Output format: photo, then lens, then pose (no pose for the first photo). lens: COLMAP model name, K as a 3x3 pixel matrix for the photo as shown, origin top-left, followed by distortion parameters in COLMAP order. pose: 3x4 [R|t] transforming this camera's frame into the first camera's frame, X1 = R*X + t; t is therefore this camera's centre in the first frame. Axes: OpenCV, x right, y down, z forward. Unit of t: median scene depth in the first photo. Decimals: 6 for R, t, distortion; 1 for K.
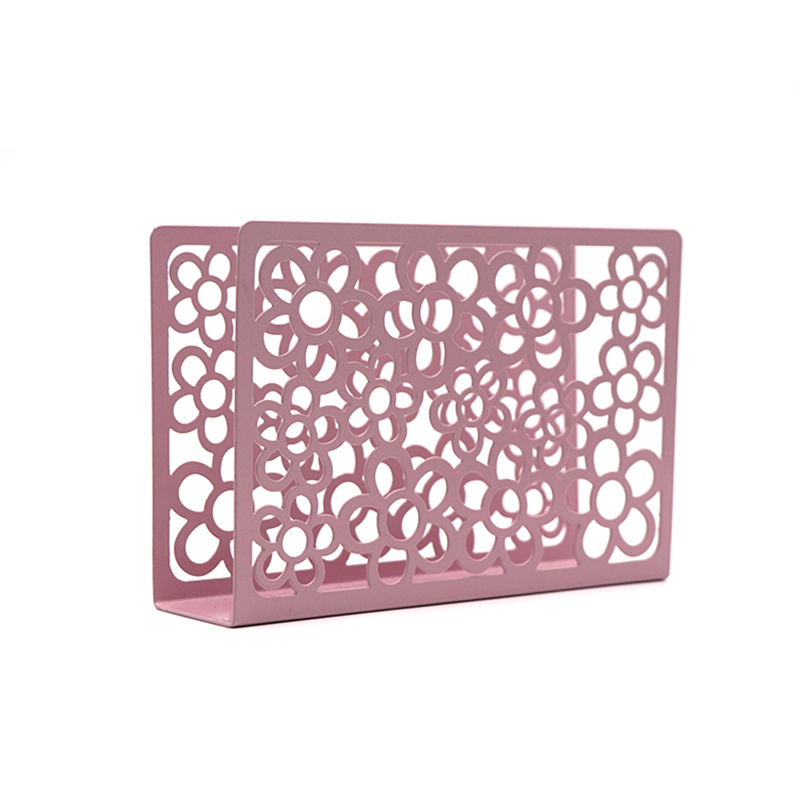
lens RADIAL K [[2200.2, 0, 400.0], [0, 2200.2, 400.0], [0, 0, 1]] dist [0.135999, 0.483699]
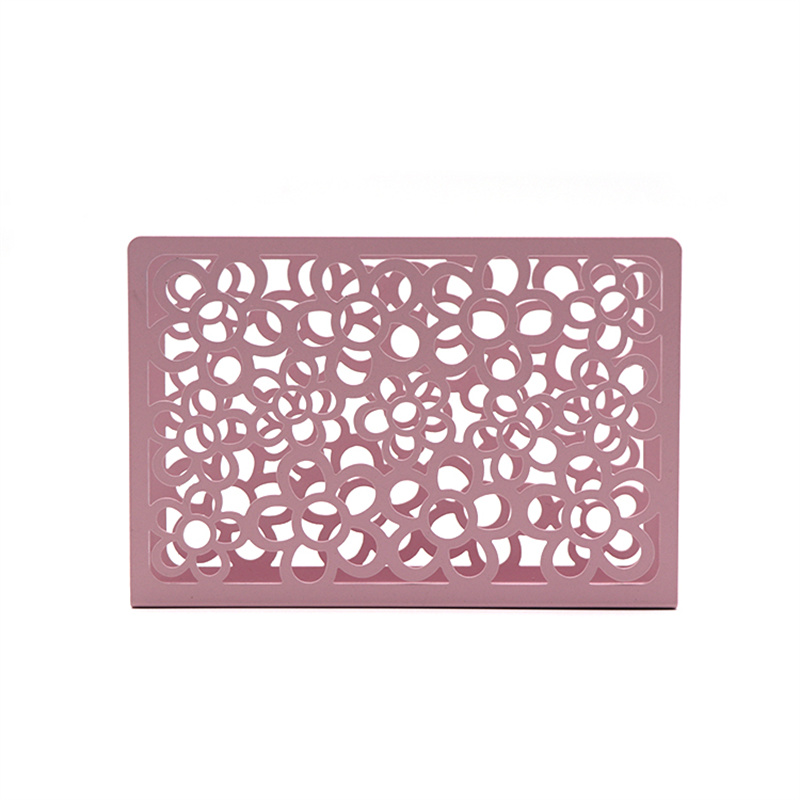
lens RADIAL K [[2200.2, 0, 400.0], [0, 2200.2, 400.0], [0, 0, 1]] dist [0.135999, 0.483699]
pose [[0.803631, 0.028339, -0.594452, 0.628376], [-0.033119, 0.999447, 0.002872, -0.007092], [0.594205, 0.017380, 0.804126, 0.181908]]
